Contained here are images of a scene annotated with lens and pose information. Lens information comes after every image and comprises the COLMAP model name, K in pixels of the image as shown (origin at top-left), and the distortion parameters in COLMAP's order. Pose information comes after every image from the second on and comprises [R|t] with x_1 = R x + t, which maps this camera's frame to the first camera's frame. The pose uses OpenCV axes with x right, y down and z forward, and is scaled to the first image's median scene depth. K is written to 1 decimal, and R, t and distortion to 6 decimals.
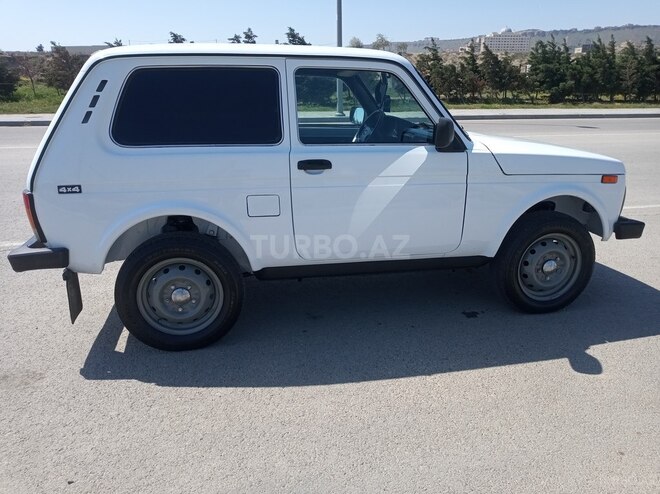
lens RADIAL K [[499.2, 0, 333.1], [0, 499.2, 244.6], [0, 0, 1]] dist [0.027688, -0.050300]
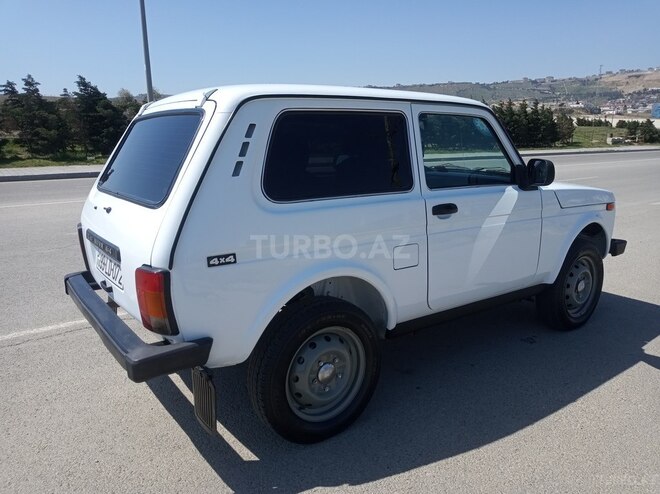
lens RADIAL K [[499.2, 0, 331.5], [0, 499.2, 243.8], [0, 0, 1]] dist [0.027688, -0.050300]
pose [[0.910651, -0.092718, 0.402638, -0.626400], [0.131456, 0.988876, -0.069602, -0.053717], [-0.391706, 0.116312, 0.912709, 0.201679]]
